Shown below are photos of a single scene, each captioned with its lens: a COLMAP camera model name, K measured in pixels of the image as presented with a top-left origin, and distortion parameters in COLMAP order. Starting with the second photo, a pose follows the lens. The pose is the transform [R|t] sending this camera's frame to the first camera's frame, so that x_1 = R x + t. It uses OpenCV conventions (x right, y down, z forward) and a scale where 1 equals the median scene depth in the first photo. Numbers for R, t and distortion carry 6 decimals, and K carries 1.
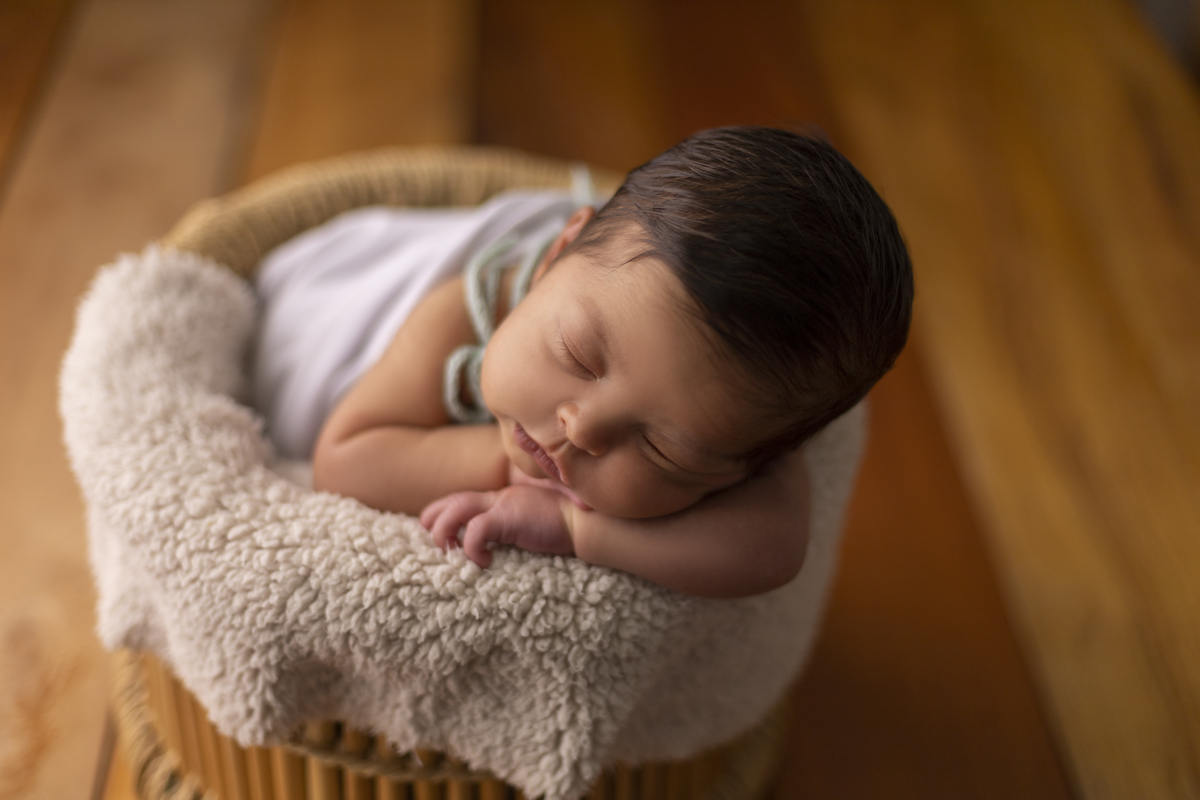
lens RADIAL K [[1735.1, 0, 600.0], [0, 1735.1, 400.0], [0, 0, 1]] dist [-0.016485, 0.046331]
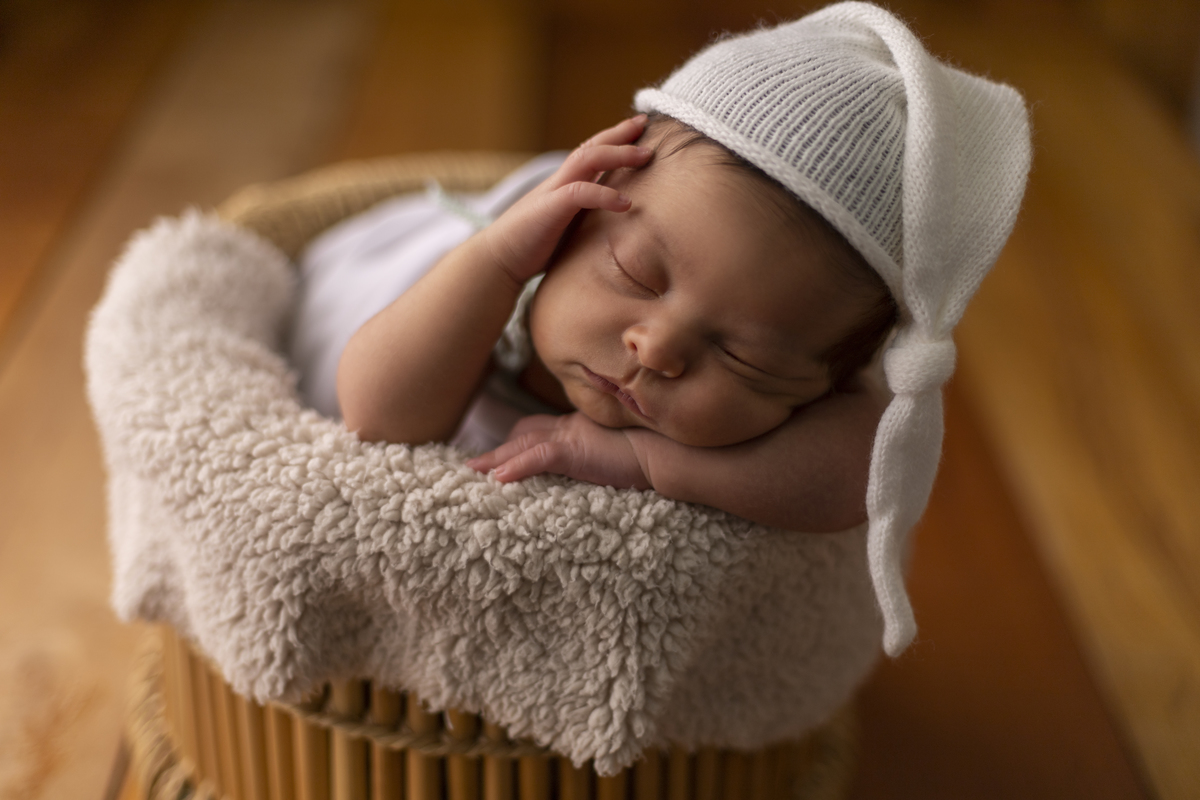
lens RADIAL K [[1735.1, 0, 600.0], [0, 1735.1, 400.0], [0, 0, 1]] dist [-0.016485, 0.046331]
pose [[0.999468, 0.010147, -0.030996, -0.001587], [-0.014719, 0.988417, -0.151048, 0.184887], [0.029104, 0.151424, 0.988040, 0.085711]]
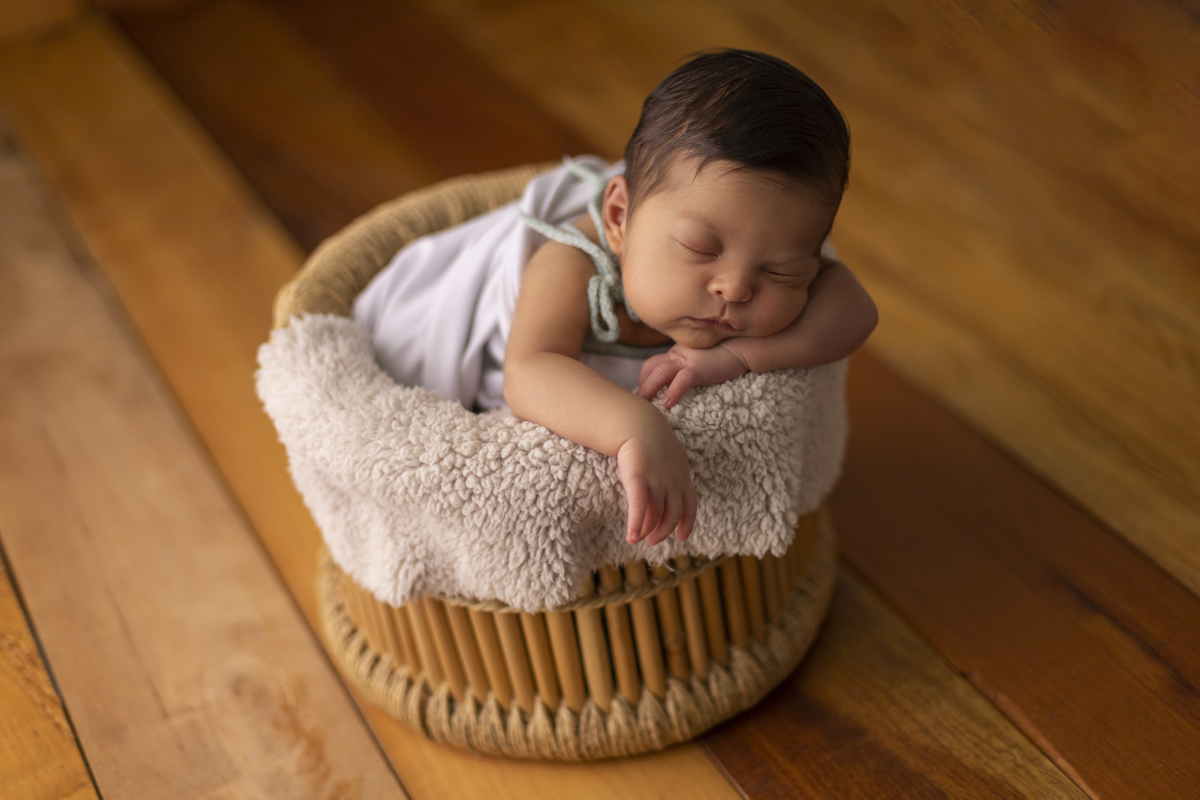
lens RADIAL K [[1735.1, 0, 600.0], [0, 1735.1, 400.0], [0, 0, 1]] dist [-0.016485, 0.046331]
pose [[0.899735, -0.381174, 0.212564, -0.412904], [0.387803, 0.921673, 0.011283, 0.051933], [-0.200215, 0.072281, 0.977082, -0.342085]]
